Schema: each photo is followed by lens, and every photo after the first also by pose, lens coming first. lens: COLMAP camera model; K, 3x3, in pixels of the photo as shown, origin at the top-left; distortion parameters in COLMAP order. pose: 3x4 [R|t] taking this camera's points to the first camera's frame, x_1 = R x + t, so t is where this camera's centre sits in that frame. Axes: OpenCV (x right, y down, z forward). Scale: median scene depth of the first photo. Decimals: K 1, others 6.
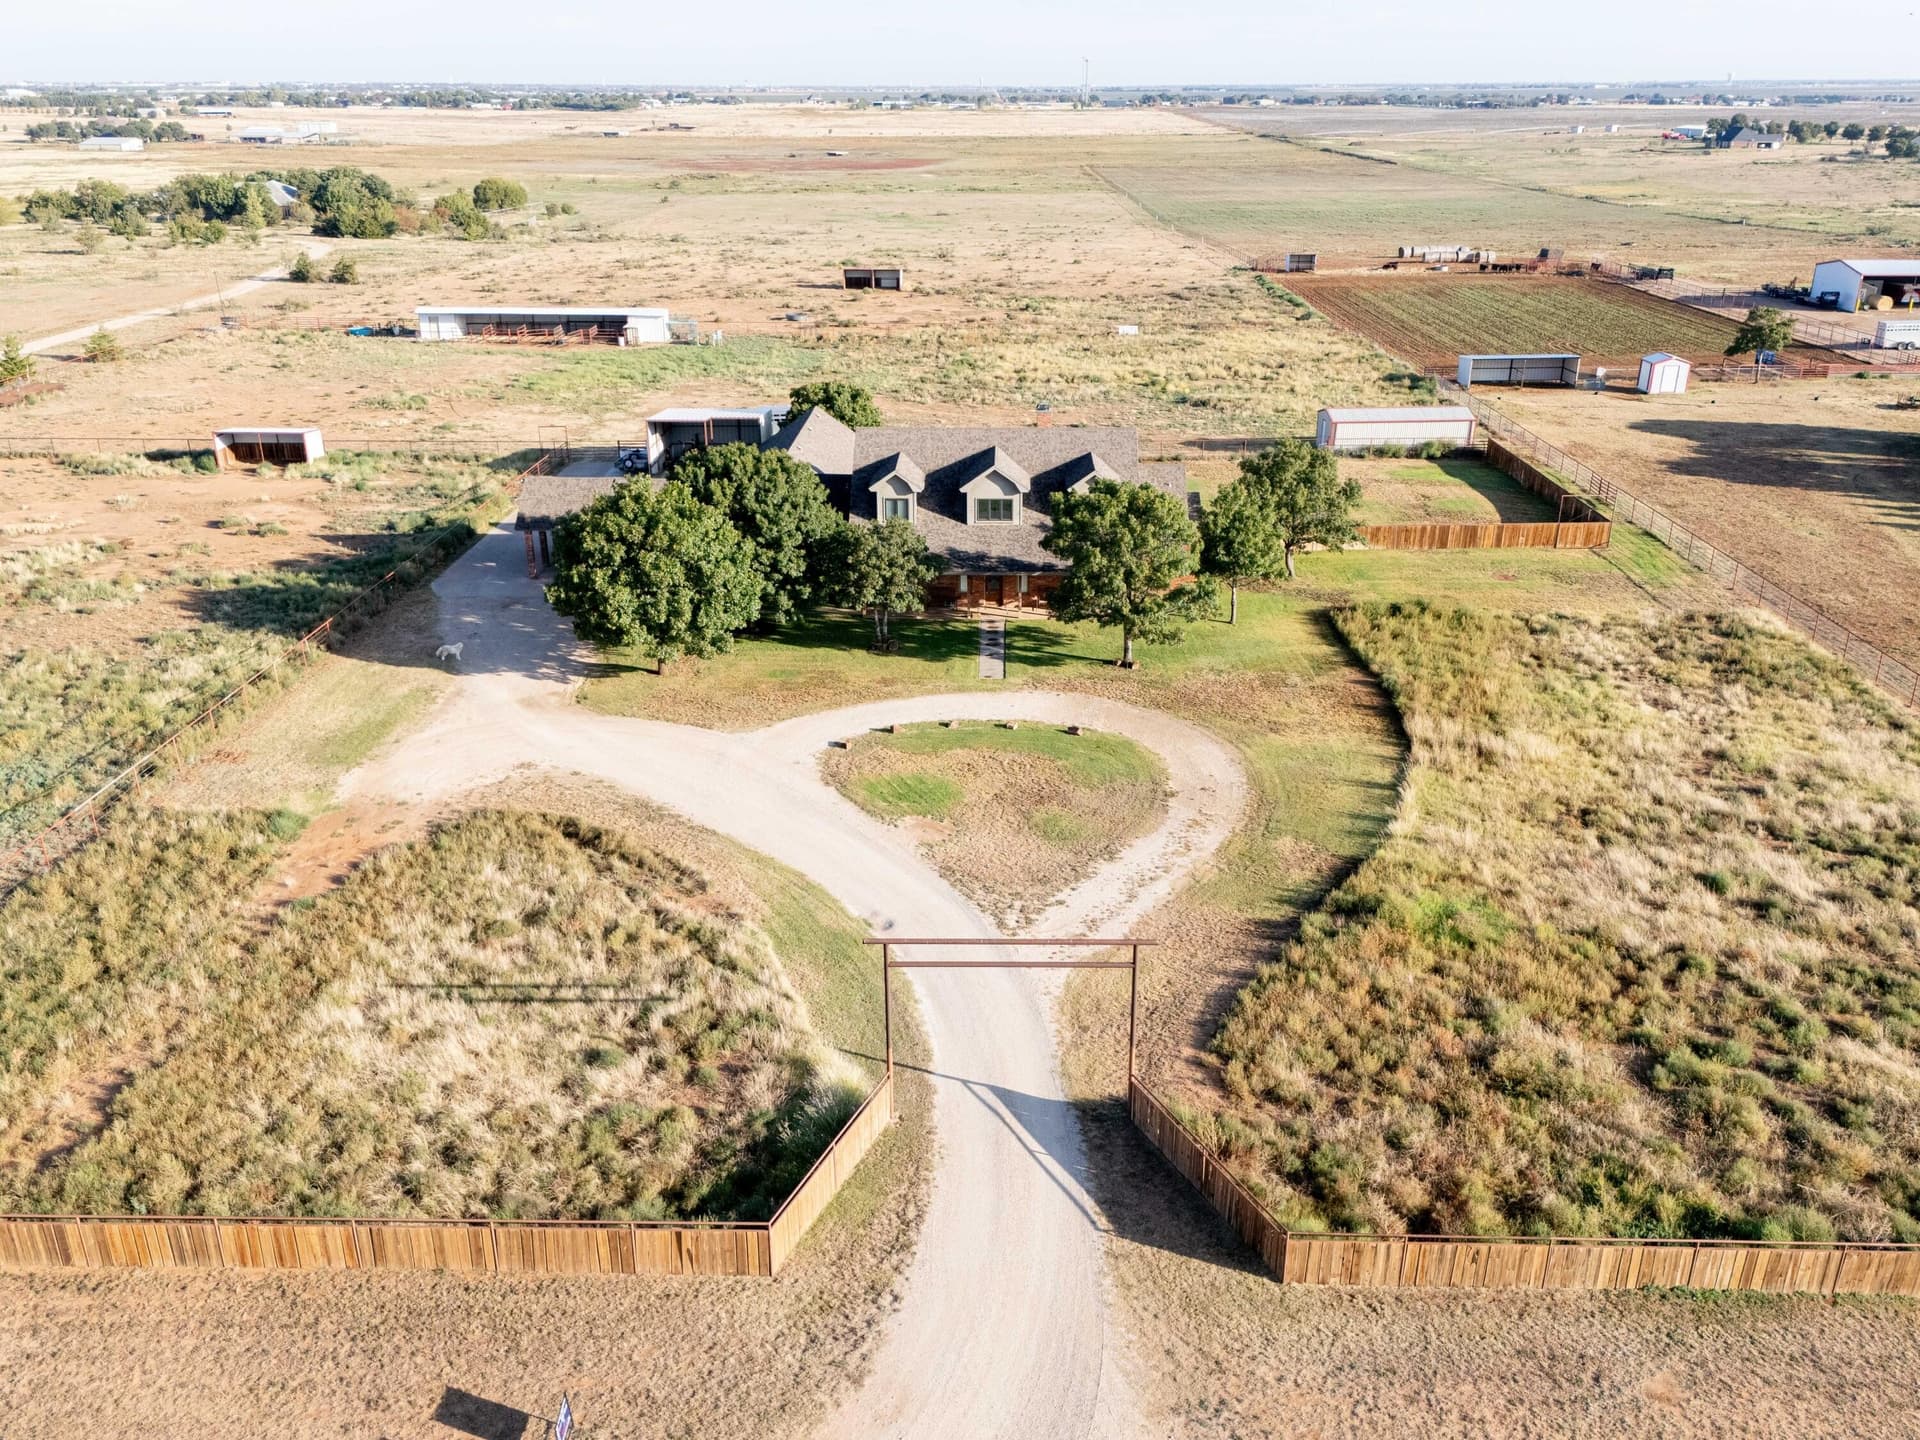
lens RADIAL K [[1620.5, 0, 966.3], [0, 1620.5, 840.3], [0, 0, 1]] dist [0.067996, -0.063373]
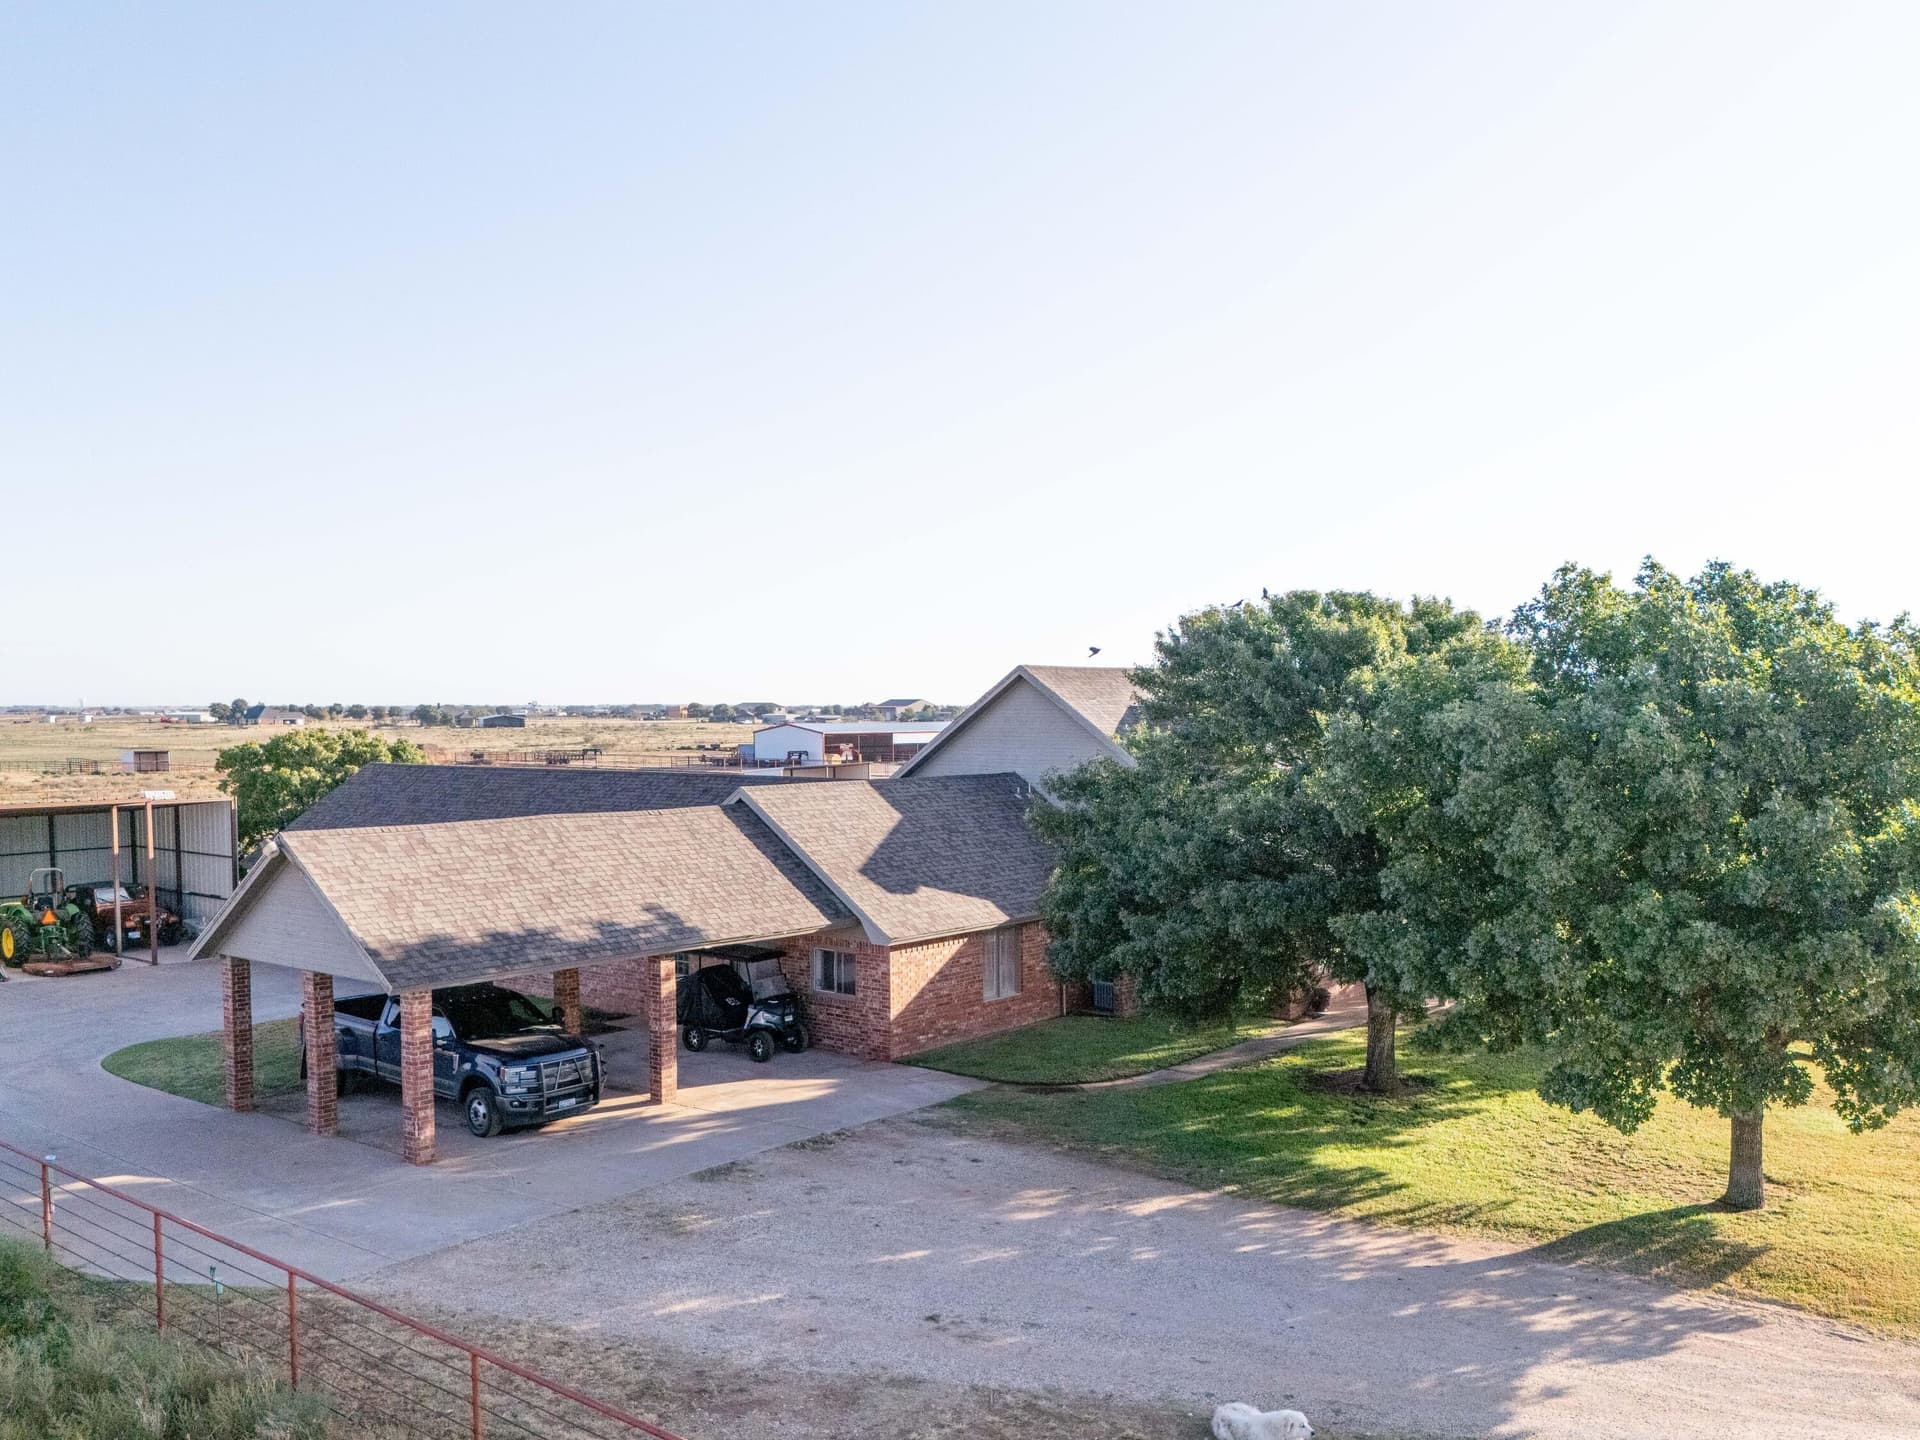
lens RADIAL K [[1620.5, 0, 966.3], [0, 1620.5, 840.3], [0, 0, 1]] dist [0.067996, -0.063373]
pose [[0.622412, -0.066046, 0.779898, -0.501363], [0.331516, 0.924883, -0.186248, -0.154186], [-0.709014, 0.374471, 0.597554, 0.894880]]
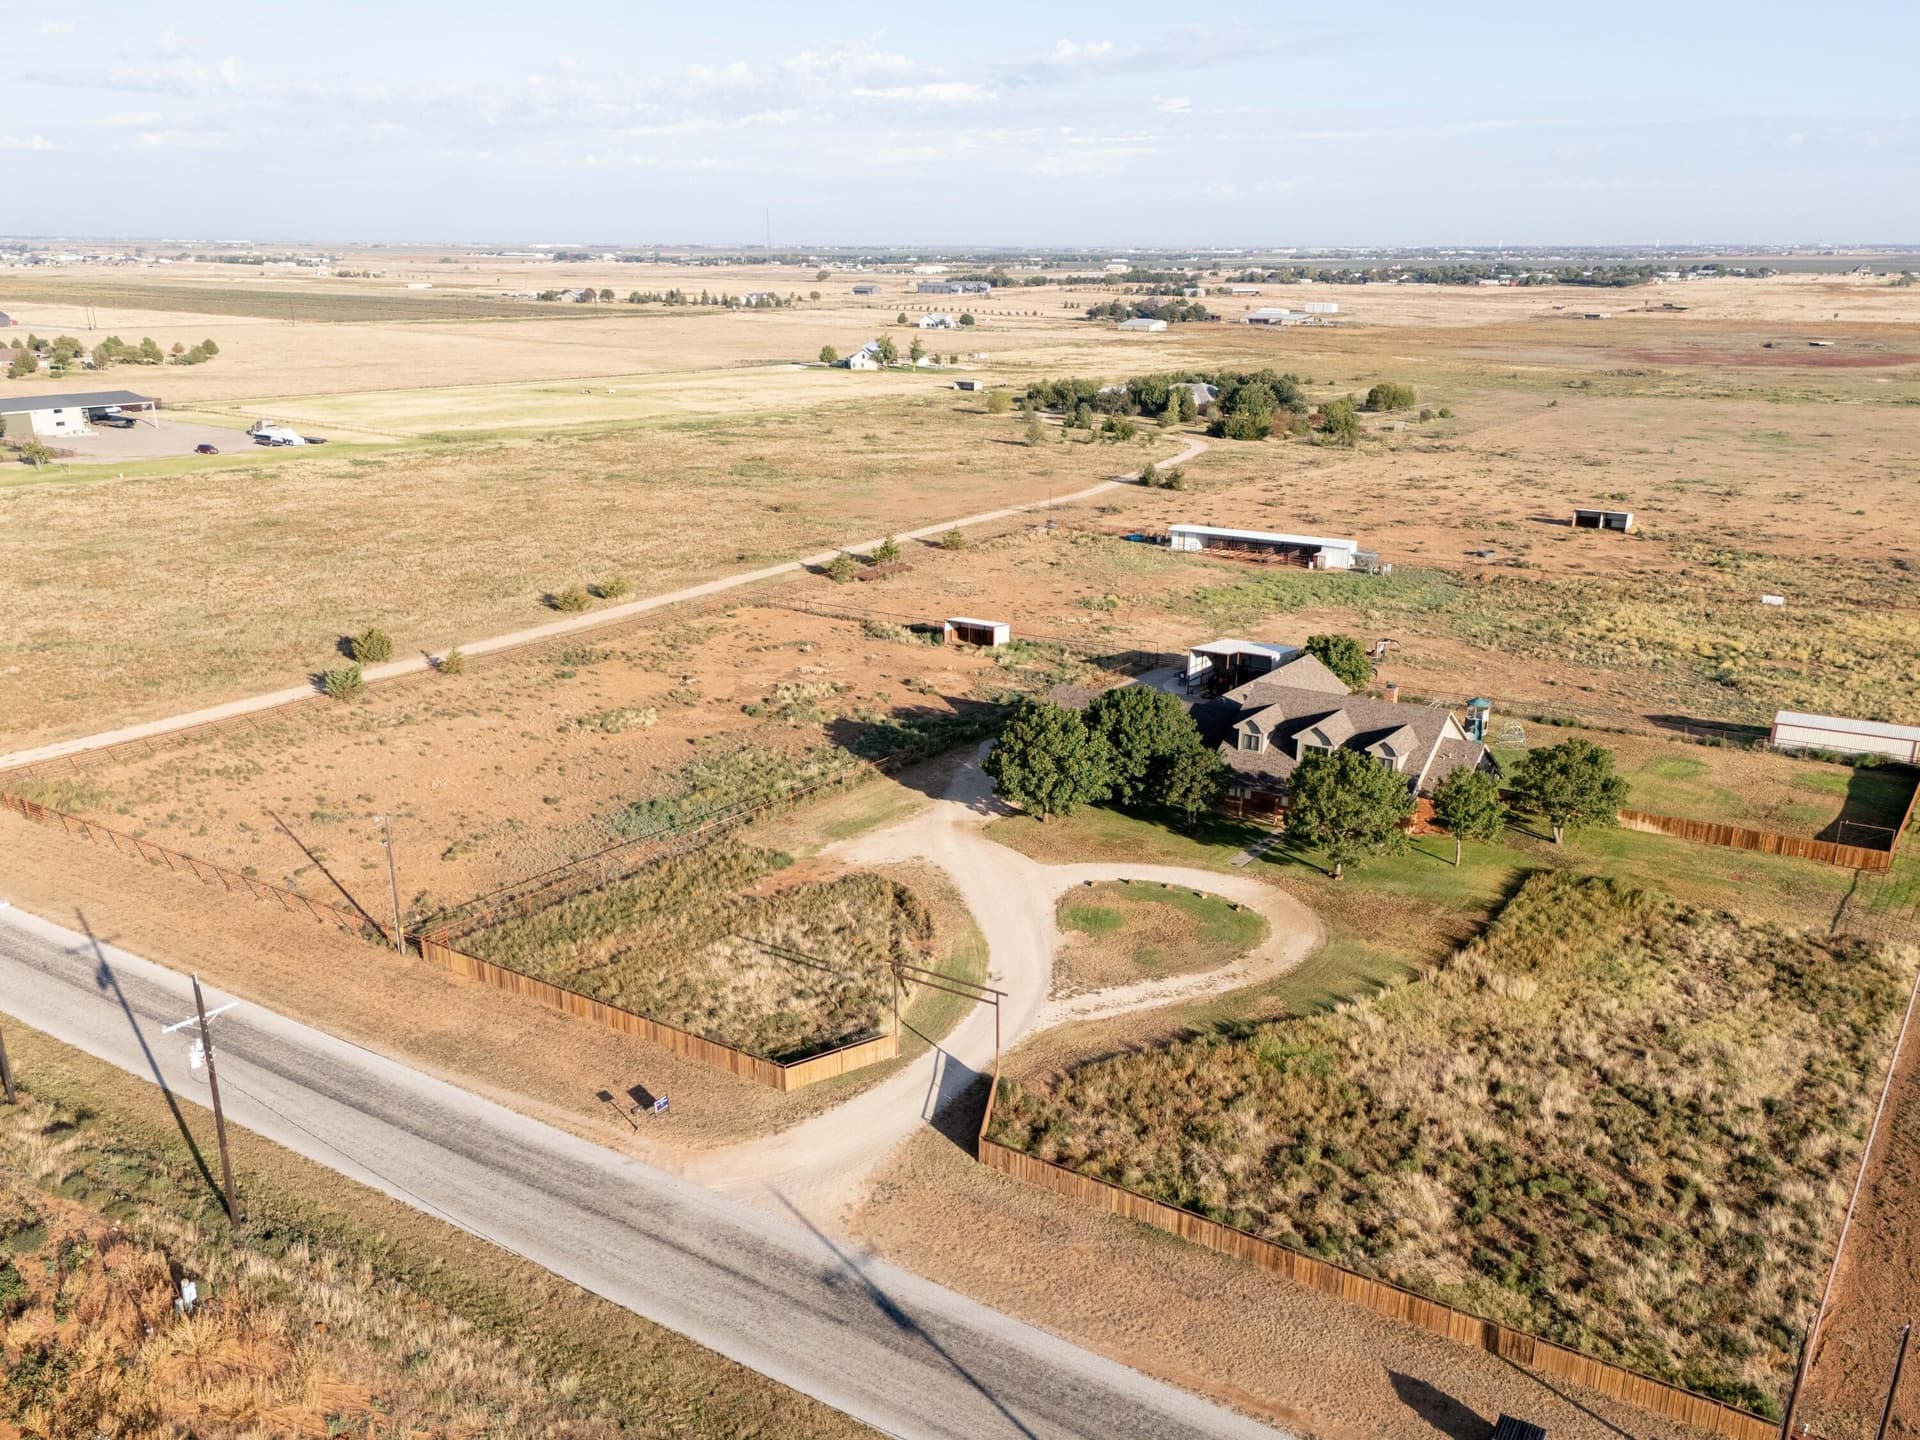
lens RADIAL K [[1634.0, 0, 967.8], [0, 1634.0, 792.2], [0, 0, 1]] dist [0.106962, -0.134963]
pose [[0.837910, 0.176539, -0.516470, 0.567247], [-0.232978, 0.971397, -0.045937, -0.039270], [0.493588, 0.158817, 0.855072, -0.407530]]
